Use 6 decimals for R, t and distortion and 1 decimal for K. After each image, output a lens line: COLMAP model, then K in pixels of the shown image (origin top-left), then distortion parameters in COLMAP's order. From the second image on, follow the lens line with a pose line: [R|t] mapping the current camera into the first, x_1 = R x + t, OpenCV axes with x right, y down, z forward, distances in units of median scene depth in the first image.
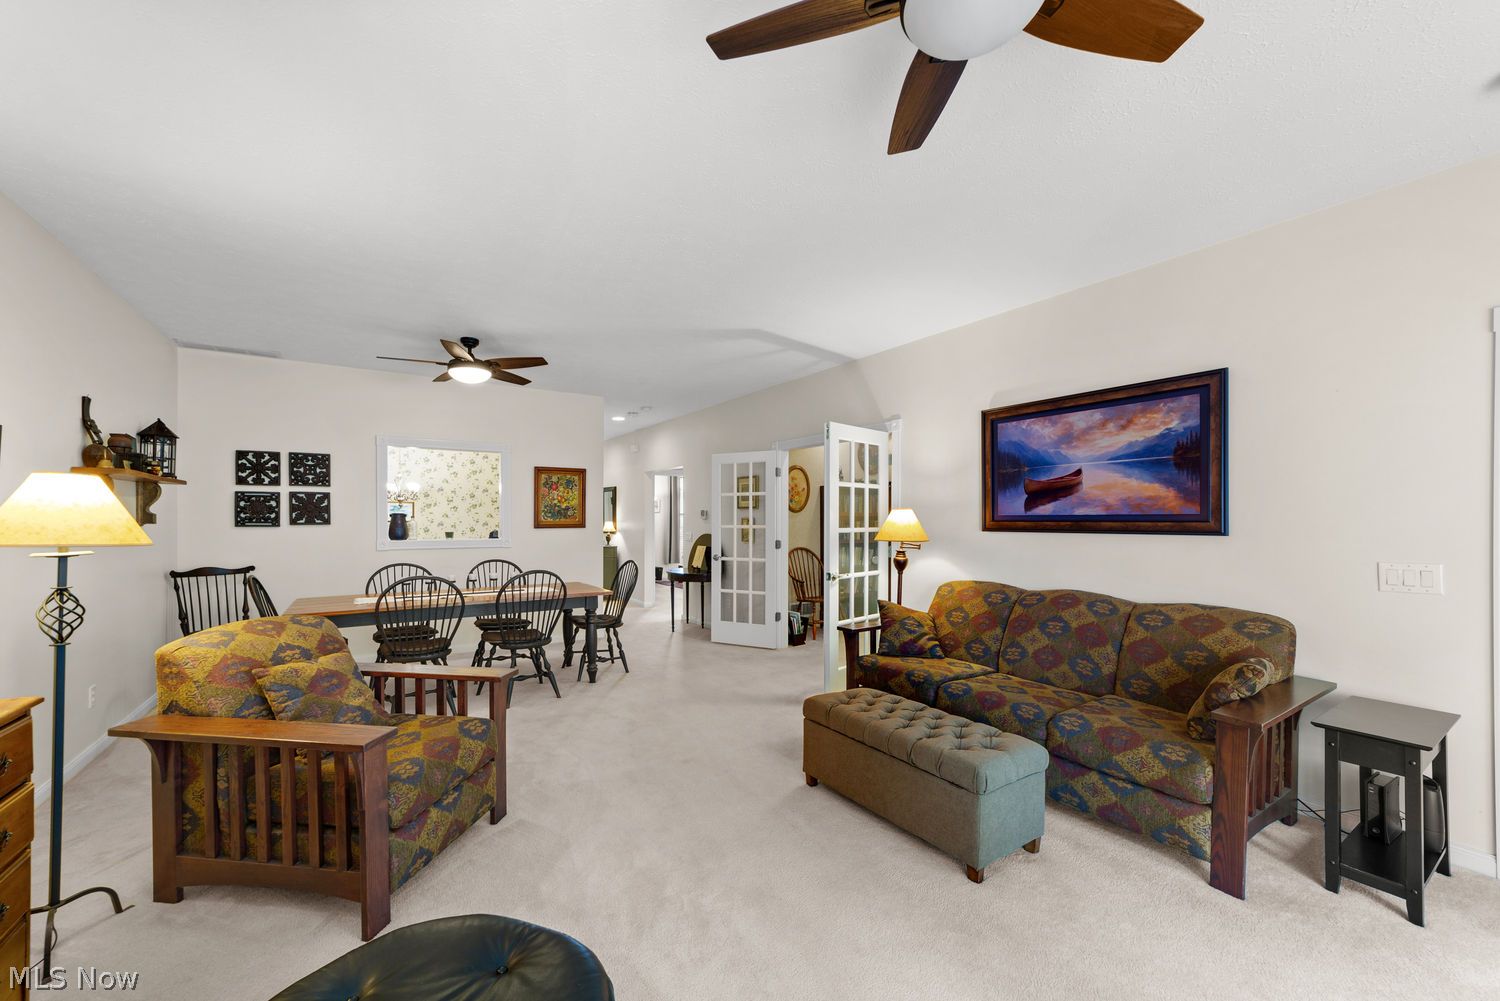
lens RADIAL K [[585.5, 0, 744.8], [0, 585.5, 520.0], [0, 0, 1]] dist [-0.014309, 0.006369]
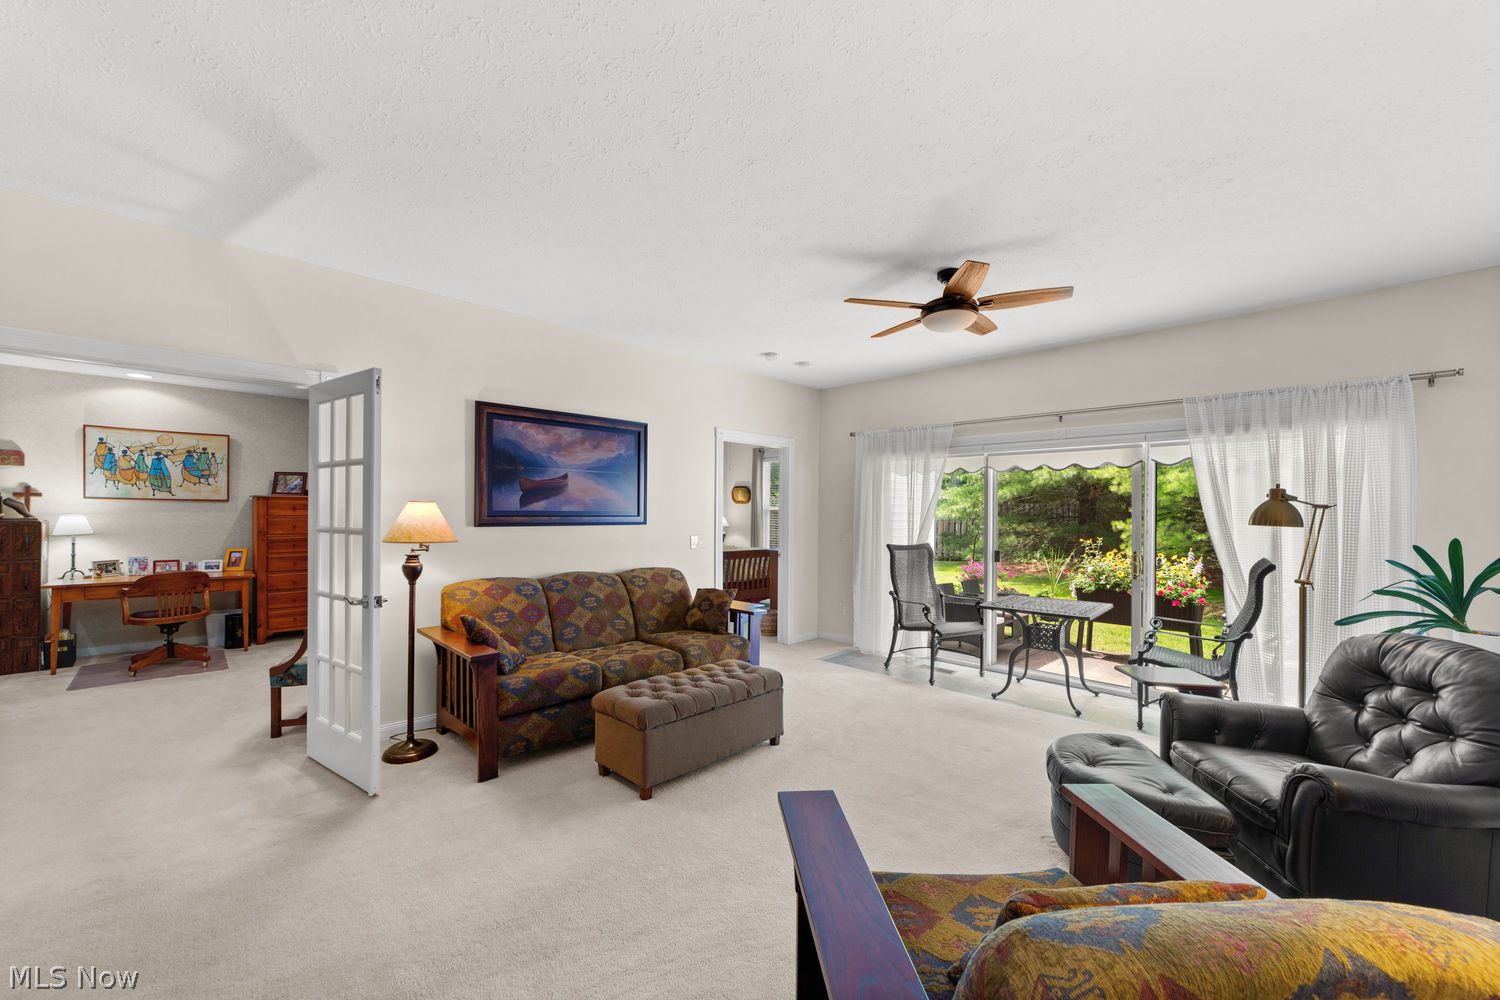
lens RADIAL K [[585.5, 0, 755.6], [0, 585.5, 517.0], [0, 0, 1]] dist [-0.014309, 0.006369]
pose [[-0.220940, -0.007795, 0.975256, -0.506356], [-0.007668, 0.999951, 0.006255, -0.005158], [-0.975257, -0.006096, -0.220989, 0.621396]]
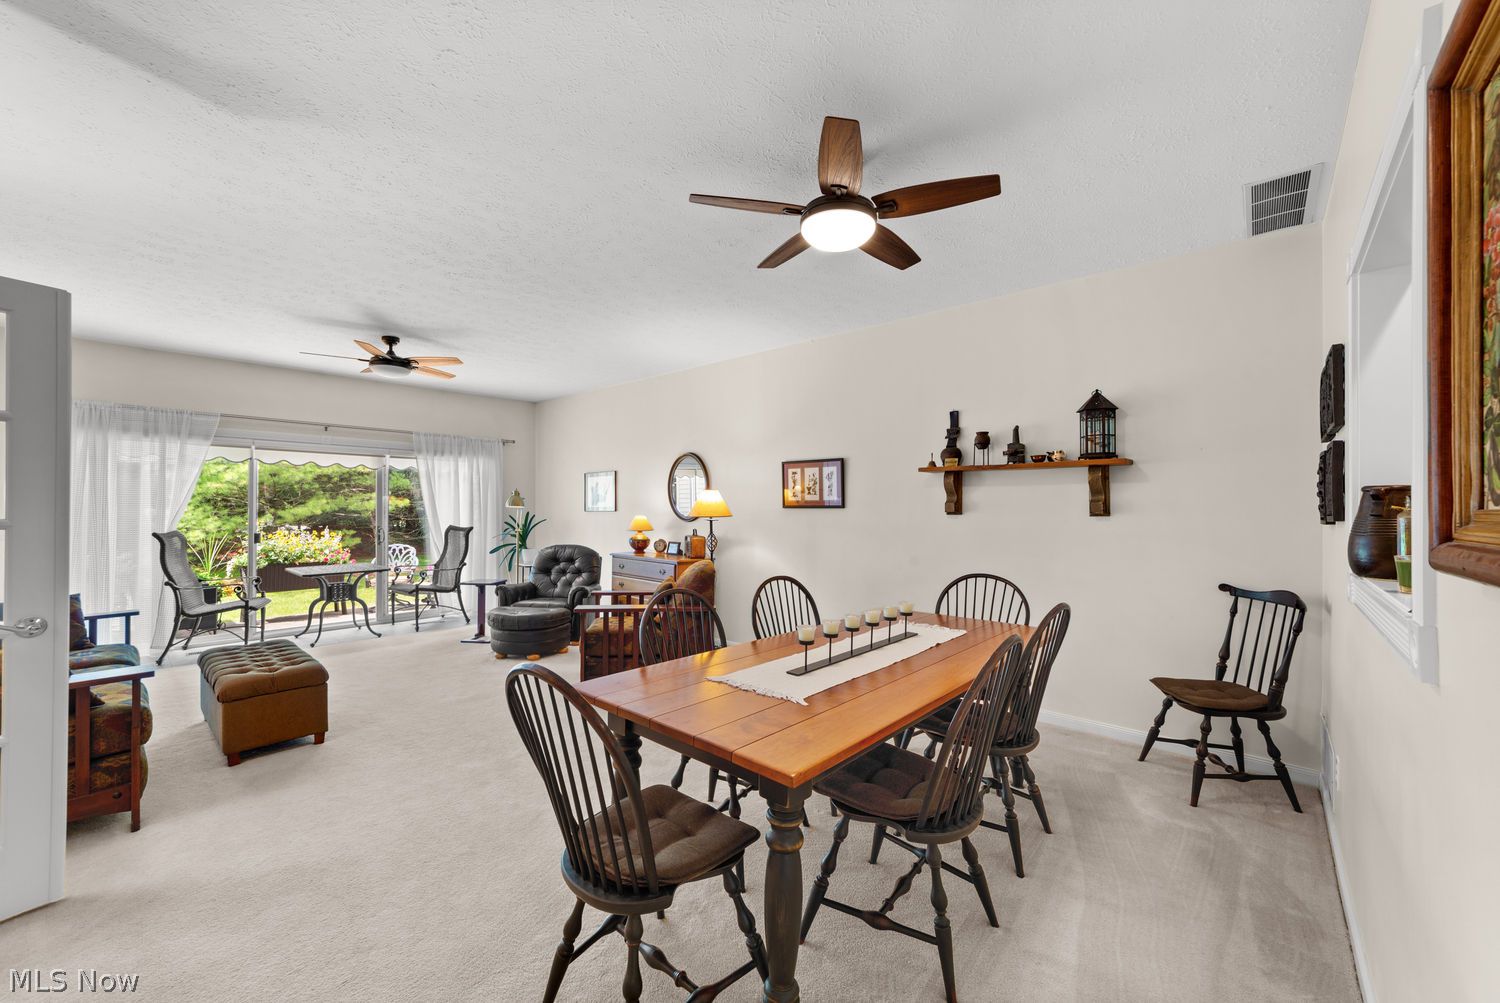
lens RADIAL K [[585.5, 0, 733.6], [0, 585.5, 501.5], [0, 0, 1]] dist [-0.014309, 0.006369]
pose [[-0.966493, -0.005879, -0.256624, -0.222631], [-0.004453, 0.999971, -0.006139, -0.002845], [0.256653, -0.004791, -0.966492, 1.343005]]
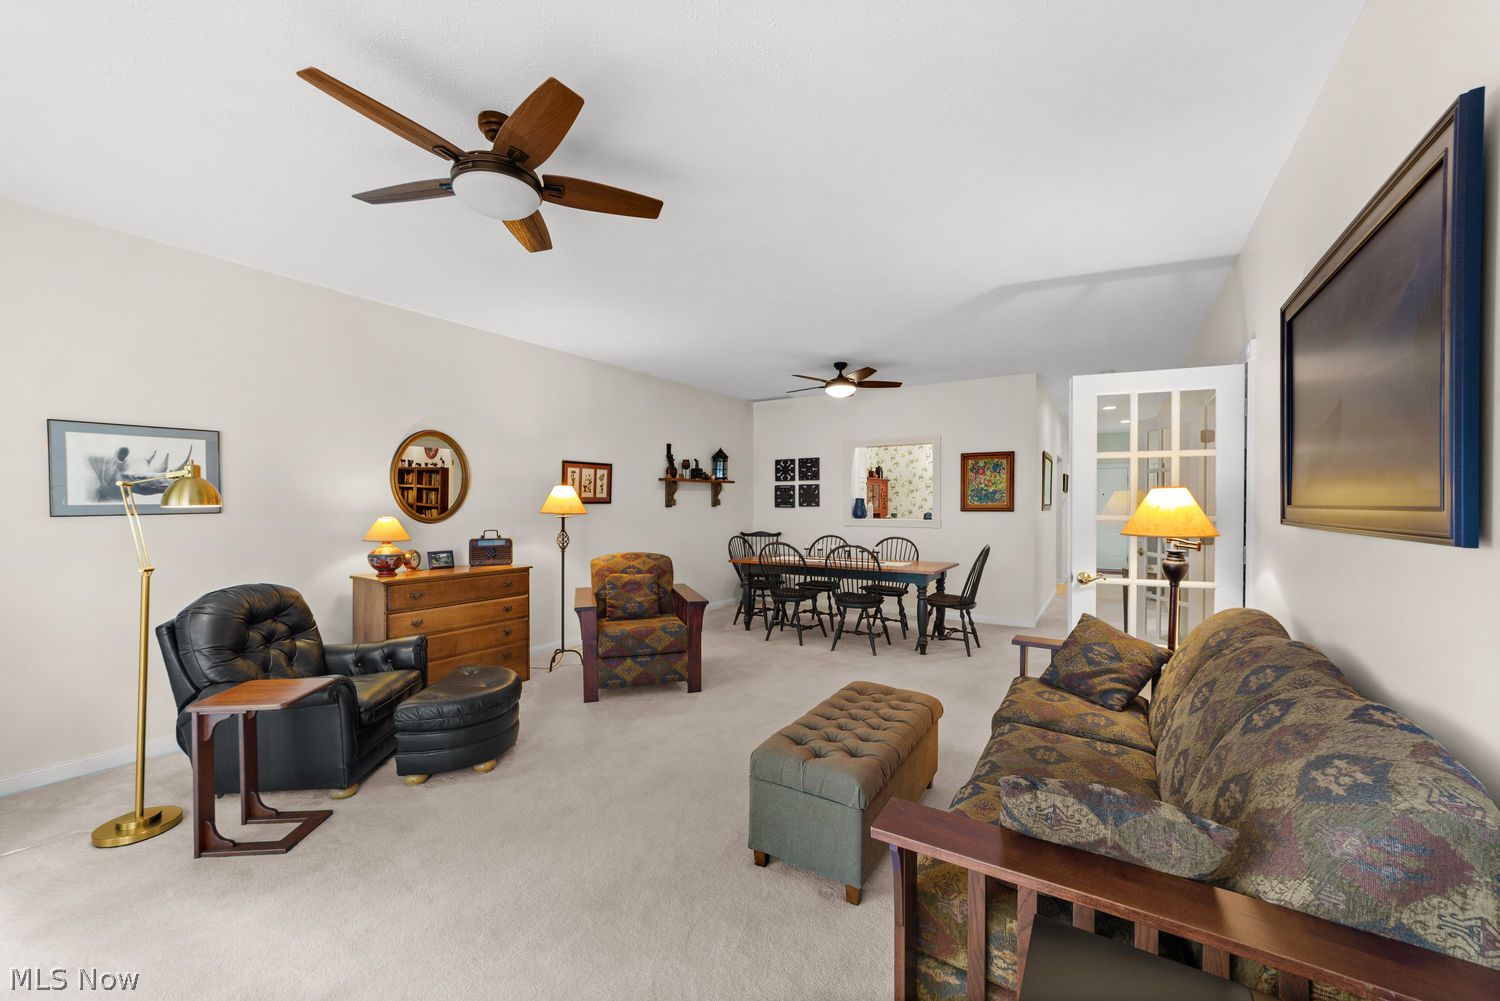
lens RADIAL K [[585.5, 0, 745.2], [0, 585.5, 509.0], [0, 0, 1]] dist [-0.014309, 0.006369]
pose [[0.416936, 0.010470, -0.908875, 0.556525], [-0.001836, 0.999941, 0.010677, -0.001151], [0.908934, -0.002782, 0.416931, 0.240609]]
